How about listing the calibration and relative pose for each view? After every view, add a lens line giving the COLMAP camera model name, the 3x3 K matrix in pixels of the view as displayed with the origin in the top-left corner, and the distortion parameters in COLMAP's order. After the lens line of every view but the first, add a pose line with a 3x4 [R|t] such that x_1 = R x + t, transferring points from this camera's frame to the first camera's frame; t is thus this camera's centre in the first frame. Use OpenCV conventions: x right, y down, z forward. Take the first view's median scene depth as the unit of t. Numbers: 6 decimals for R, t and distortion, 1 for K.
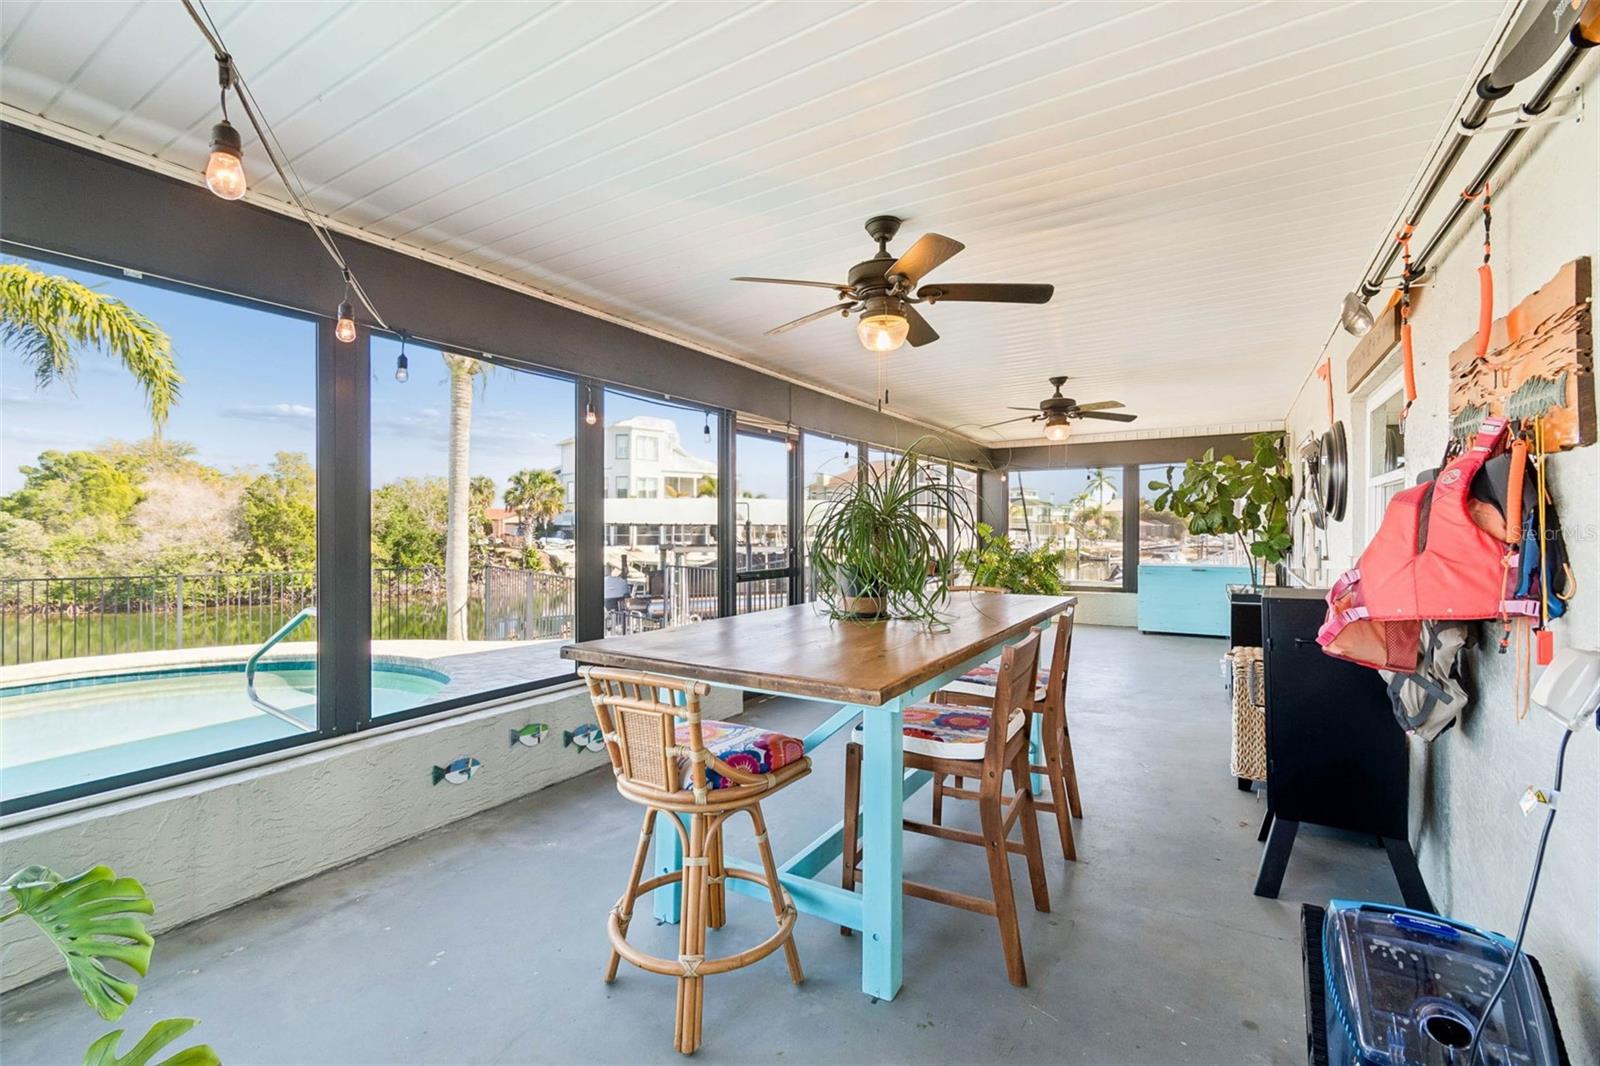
lens RADIAL K [[690.0, 0, 786.2], [0, 690.0, 536.5], [0, 0, 1]] dist [0.000057, -0.000086]
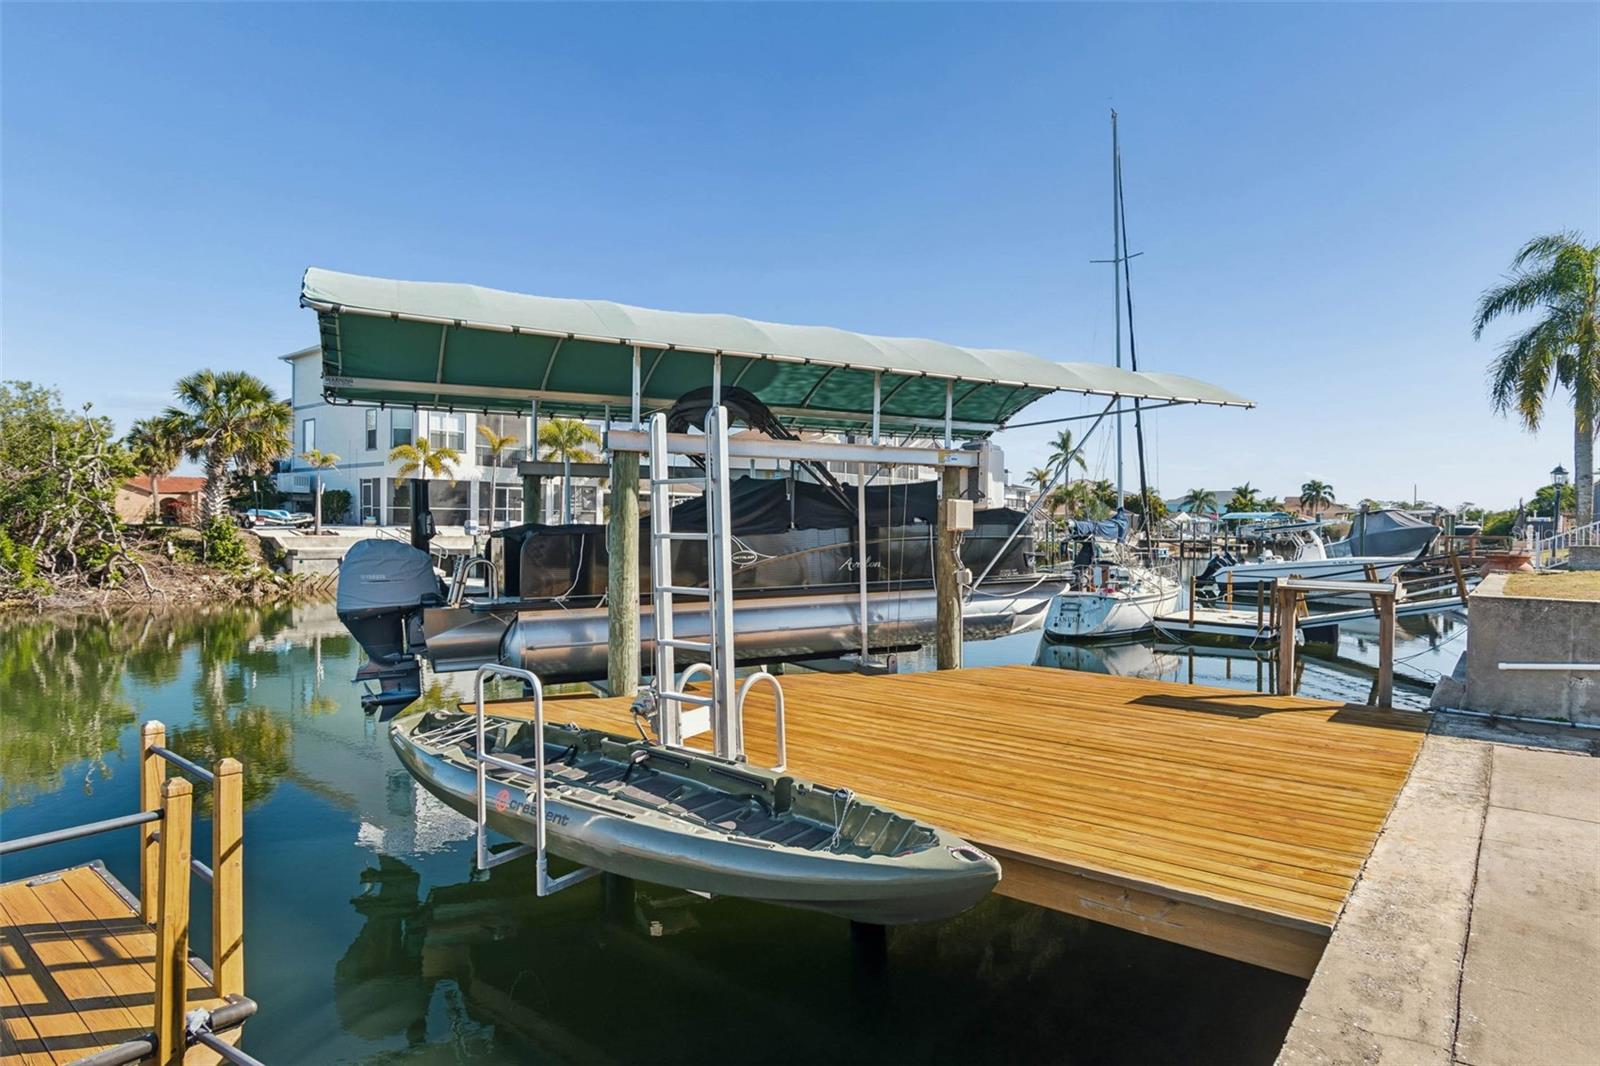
lens RADIAL K [[845.8, 0, 781.1], [0, 845.8, 543.9], [0, 0, 1]] dist [-0.002363, -0.001643]
pose [[0.981486, 0.004493, 0.191480, -0.081834], [-0.006002, 0.999955, 0.007301, 0.030862], [-0.191439, -0.008315, 0.981469, 0.324915]]
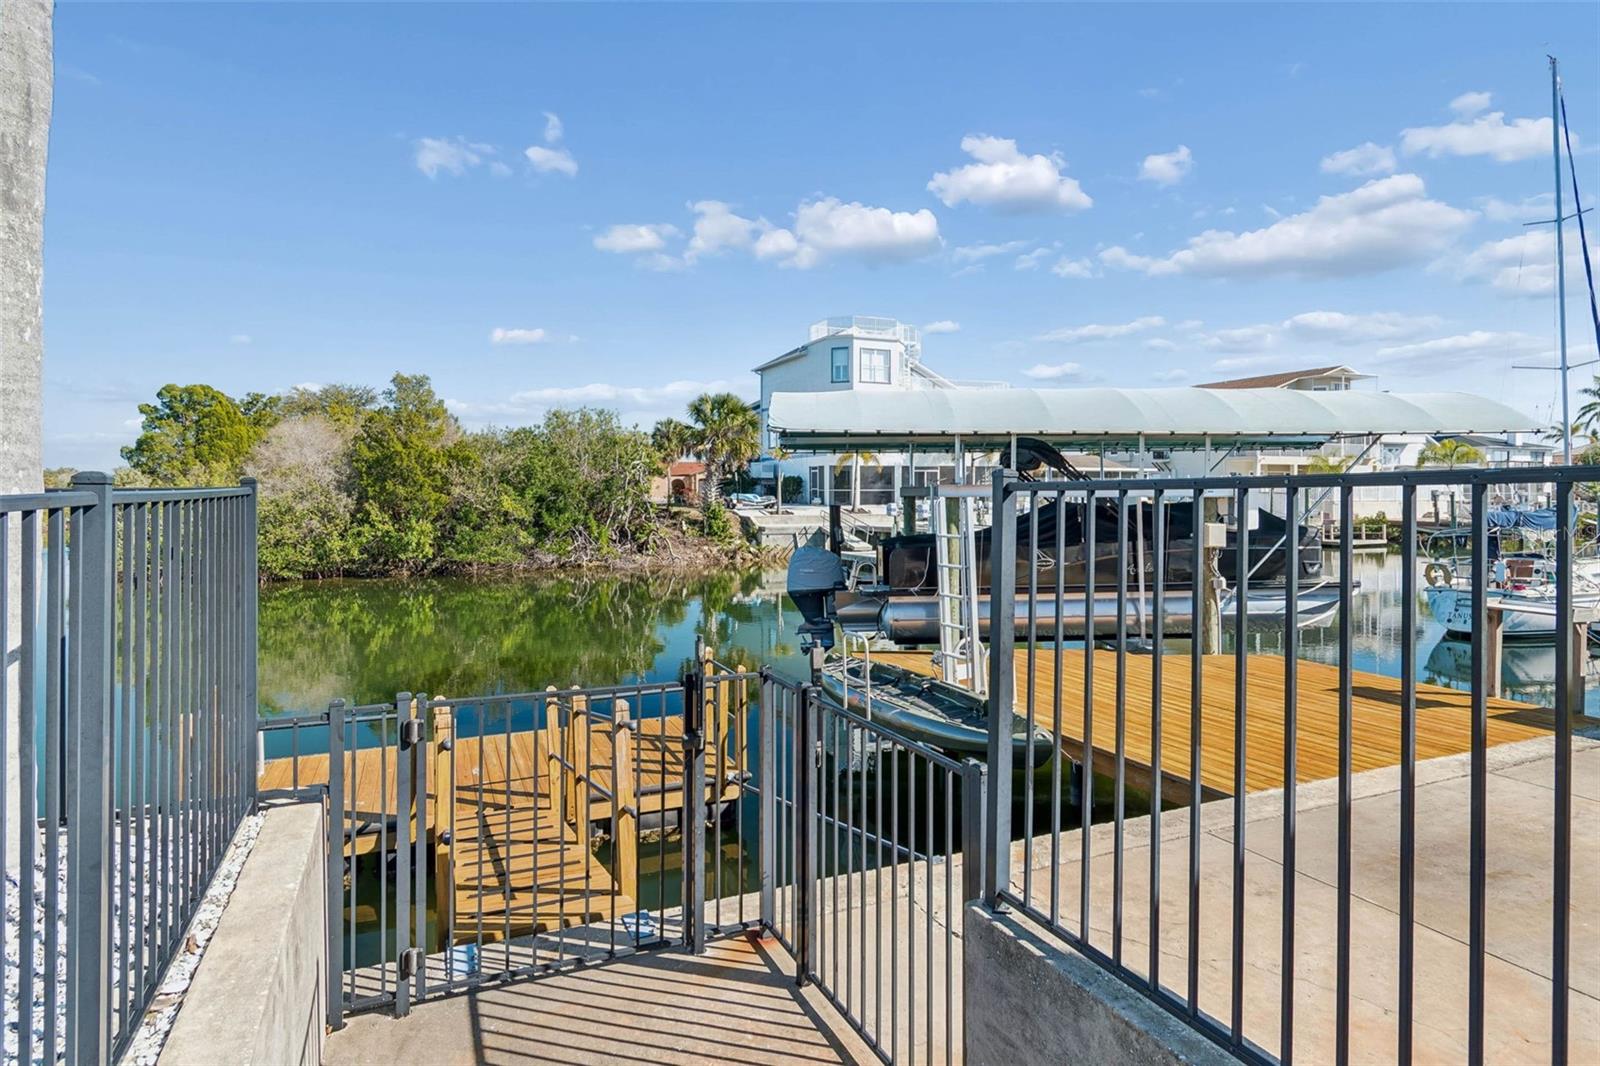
lens RADIAL K [[844.3, 0, 801.2], [0, 844.3, 531.2], [0, 0, 1]] dist [-0.000099, 0.000315]
pose [[0.960014, 0.010304, -0.279762, -0.048383], [-0.000353, 0.999366, 0.035596, 0.013475], [0.279951, -0.034074, 0.959409, 0.224059]]
